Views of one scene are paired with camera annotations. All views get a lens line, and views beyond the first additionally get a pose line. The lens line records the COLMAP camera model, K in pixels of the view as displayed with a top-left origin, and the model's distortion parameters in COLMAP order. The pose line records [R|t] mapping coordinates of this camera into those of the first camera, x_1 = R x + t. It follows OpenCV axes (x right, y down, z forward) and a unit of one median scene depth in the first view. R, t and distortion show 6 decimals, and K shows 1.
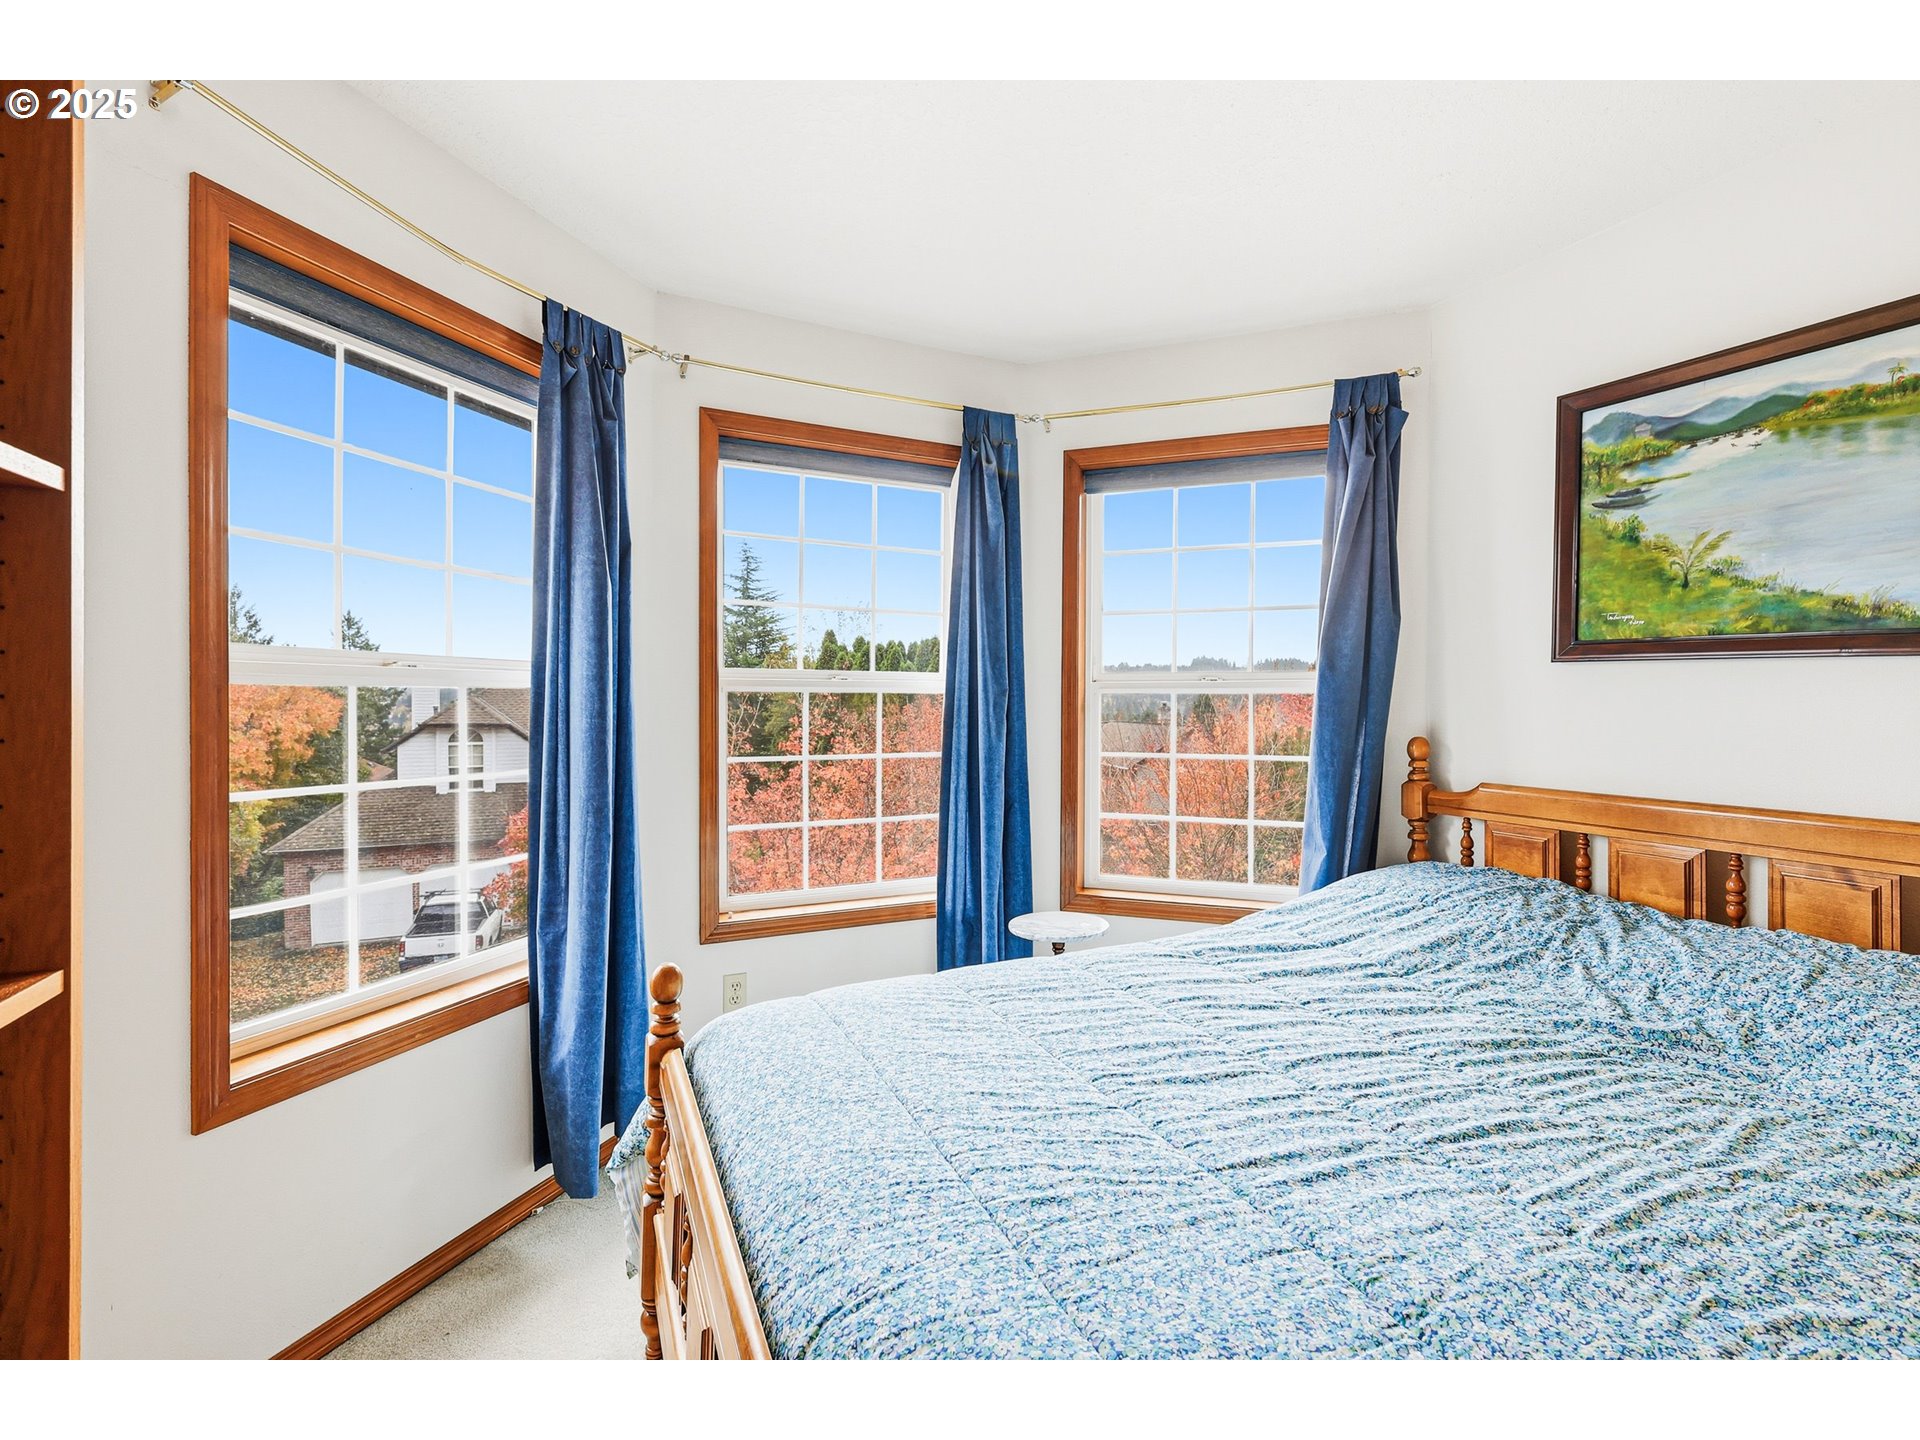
lens RADIAL K [[837.4, 0, 960.0], [0, 837.4, 720.0], [0, 0, 1]] dist [0.000202, 0.000053]
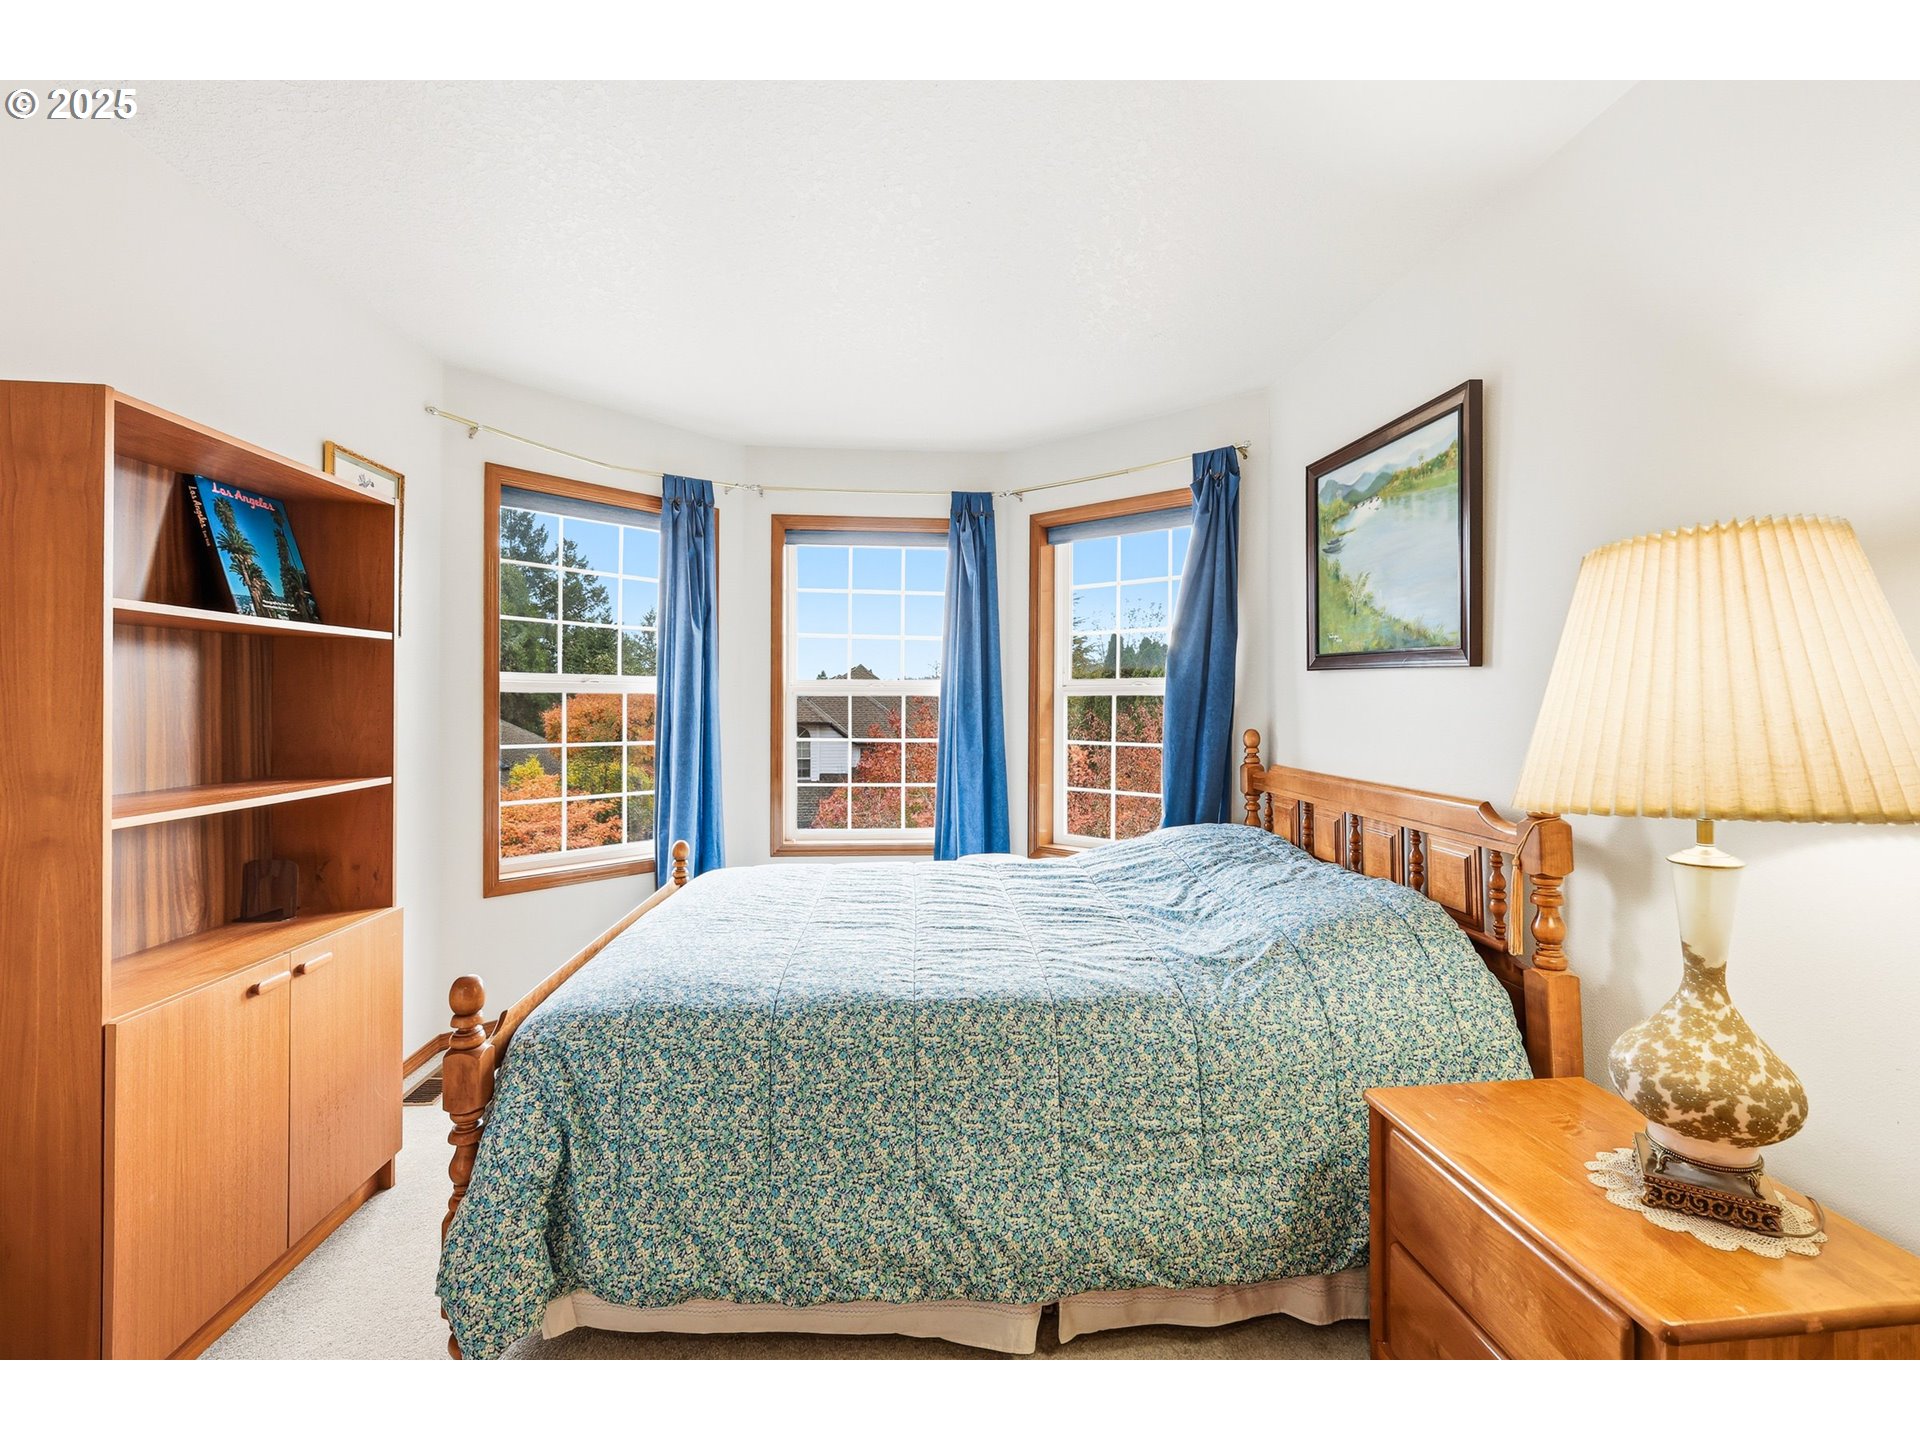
lens RADIAL K [[837.4, 0, 960.0], [0, 837.4, 720.0], [0, 0, 1]] dist [0.000202, 0.000053]
pose [[0.935062, 0.007533, -0.354405, 0.587171], [-0.008358, 0.999965, -0.000797, 0.010366], [0.354386, 0.003707, 0.935092, -0.348681]]
